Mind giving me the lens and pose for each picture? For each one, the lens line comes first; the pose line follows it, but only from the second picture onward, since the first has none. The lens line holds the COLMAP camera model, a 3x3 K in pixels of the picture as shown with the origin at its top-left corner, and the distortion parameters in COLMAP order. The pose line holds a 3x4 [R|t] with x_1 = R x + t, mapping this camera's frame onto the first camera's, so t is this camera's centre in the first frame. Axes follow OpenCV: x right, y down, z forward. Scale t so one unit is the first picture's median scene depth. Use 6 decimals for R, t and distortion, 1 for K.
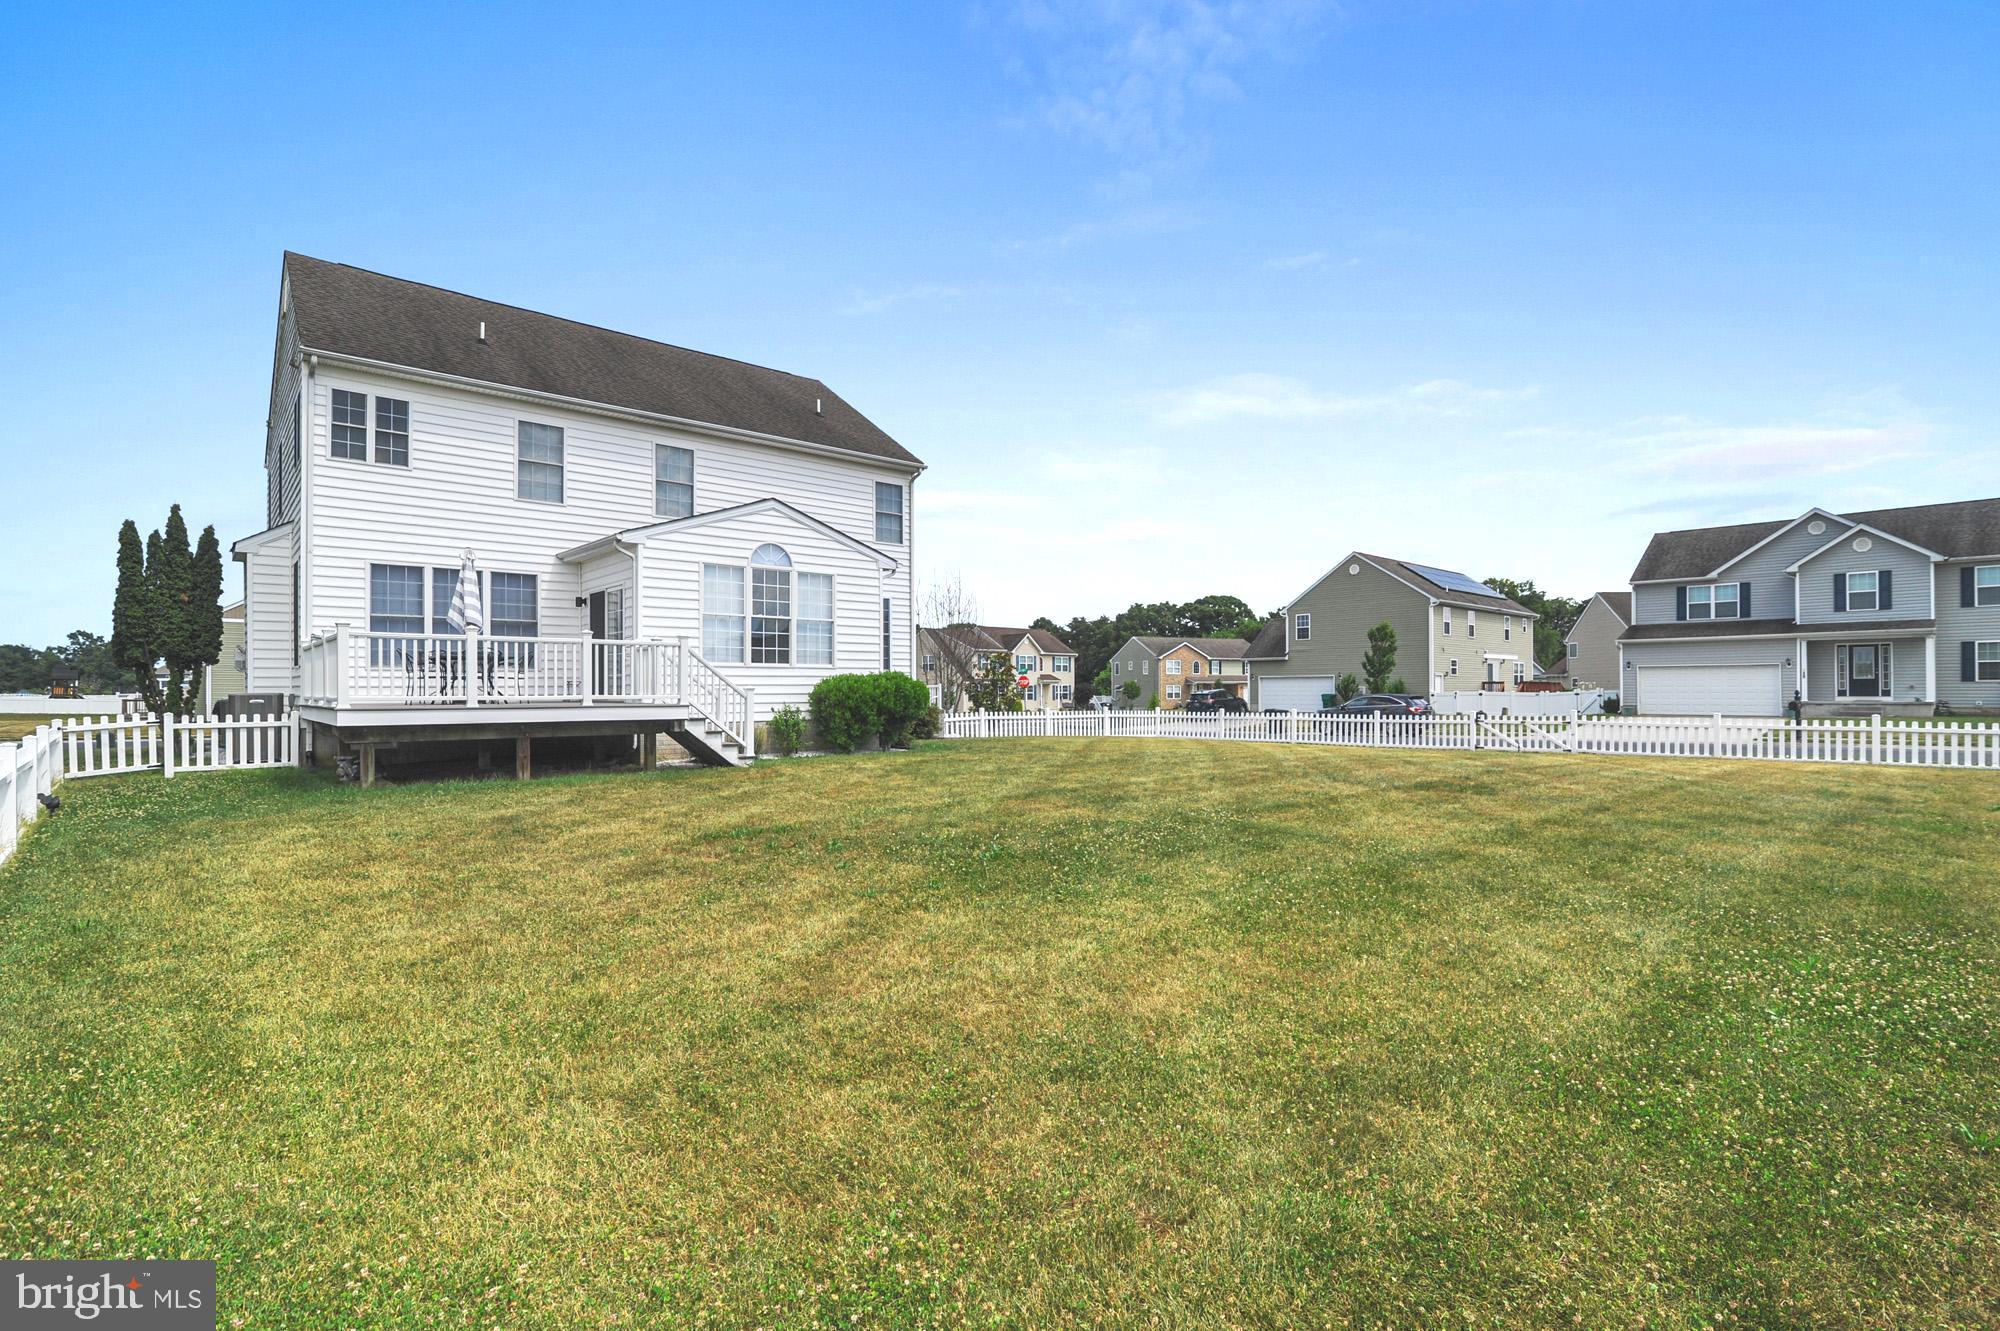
lens RADIAL K [[931.2, 0, 994.3], [0, 931.2, 680.3], [0, 0, 1]] dist [0.013234, -0.001345]
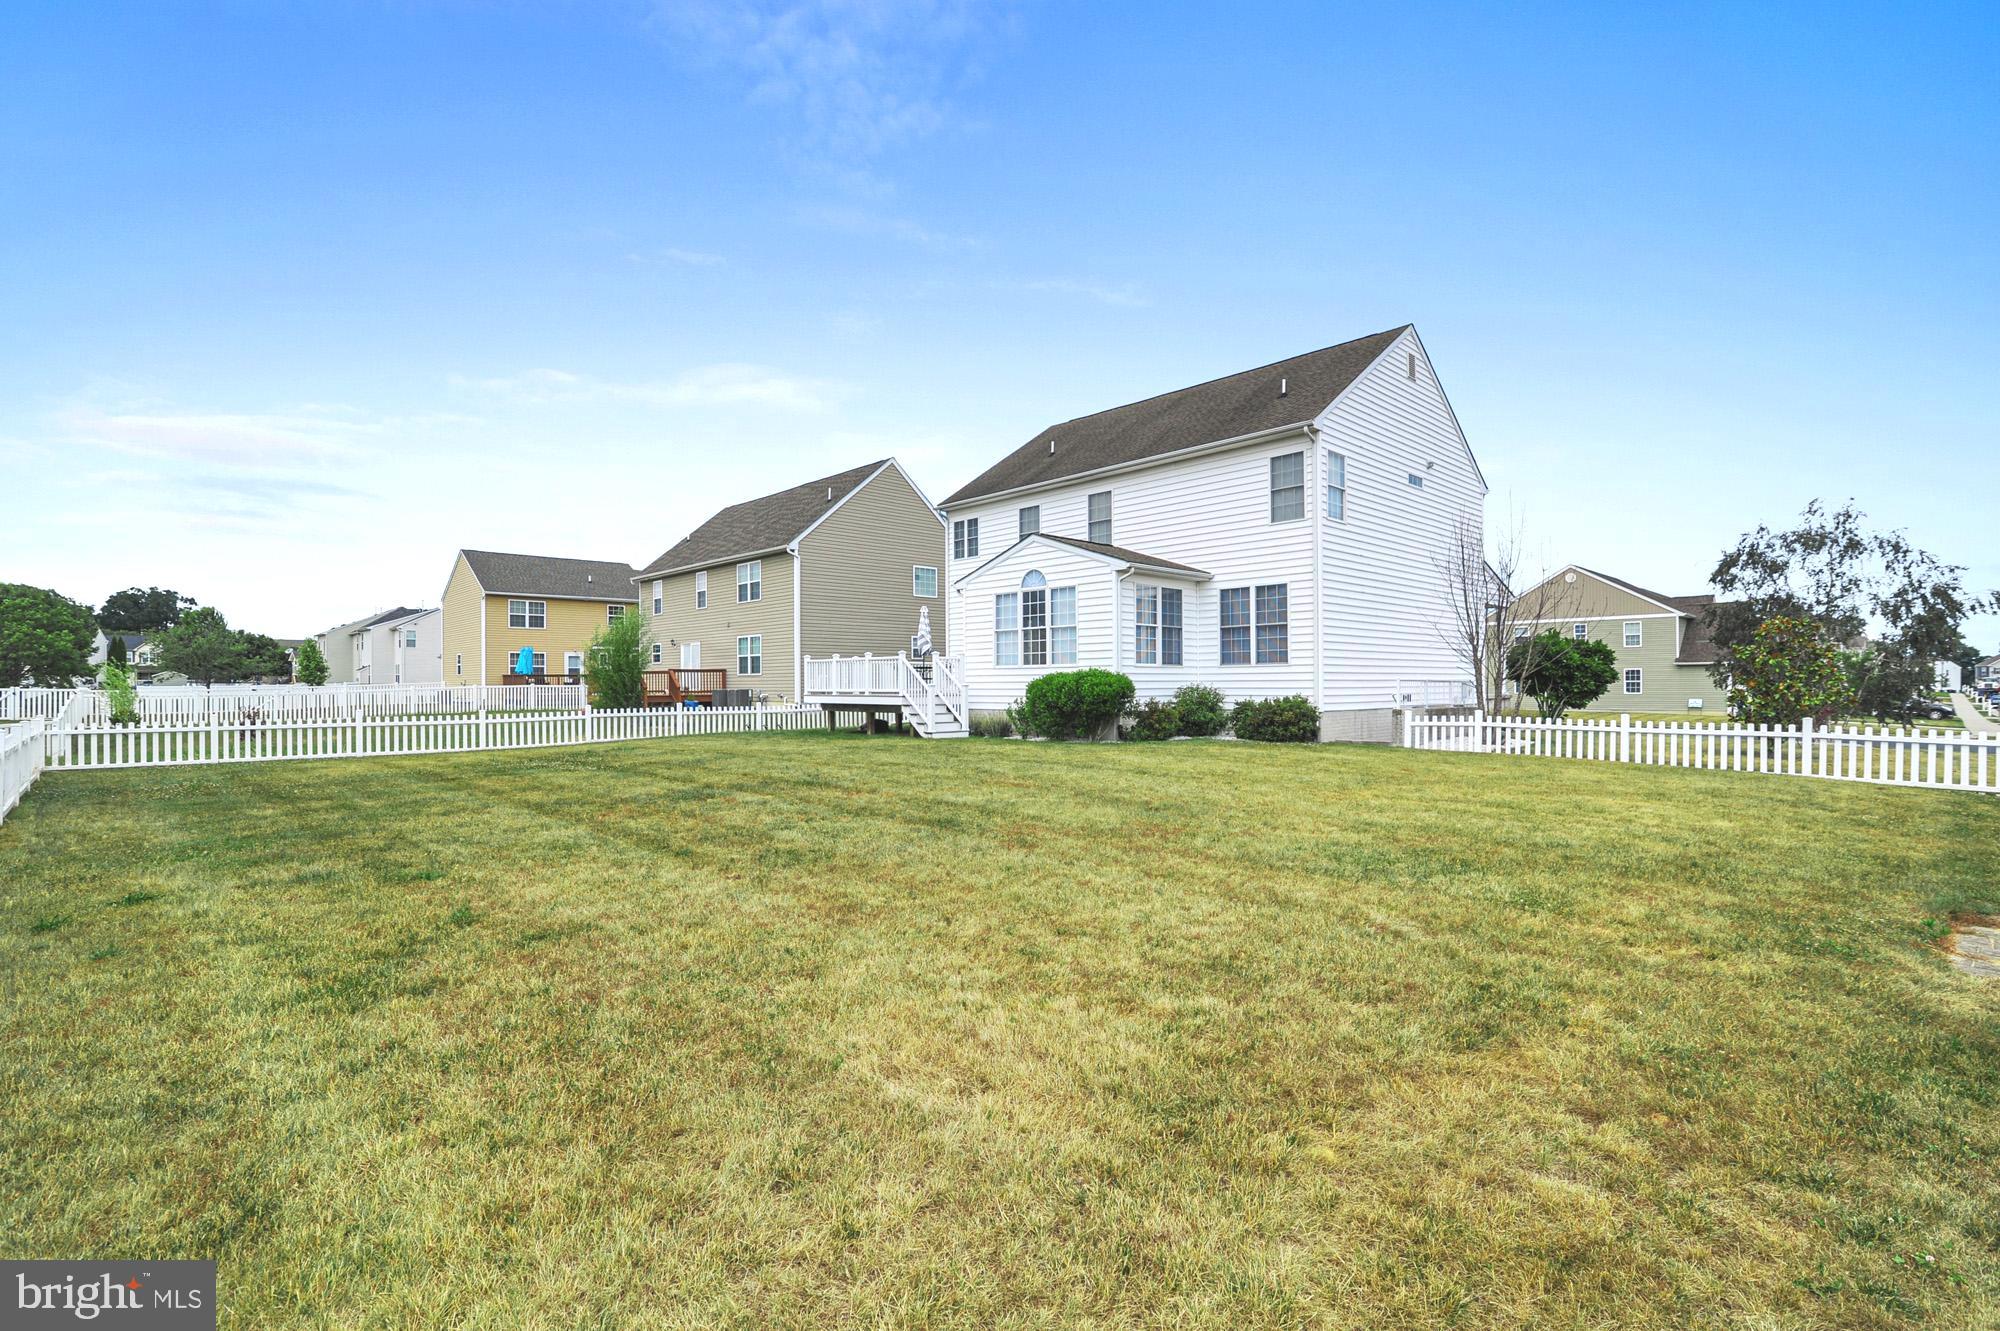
lens RADIAL K [[931.2, 0, 994.3], [0, 931.2, 680.3], [0, 0, 1]] dist [0.013234, -0.001345]
pose [[0.033084, 0.002830, -0.999449, 1.030997], [0.015637, 0.999872, 0.003349, -0.002082], [0.999330, -0.015739, 0.033035, 0.912703]]
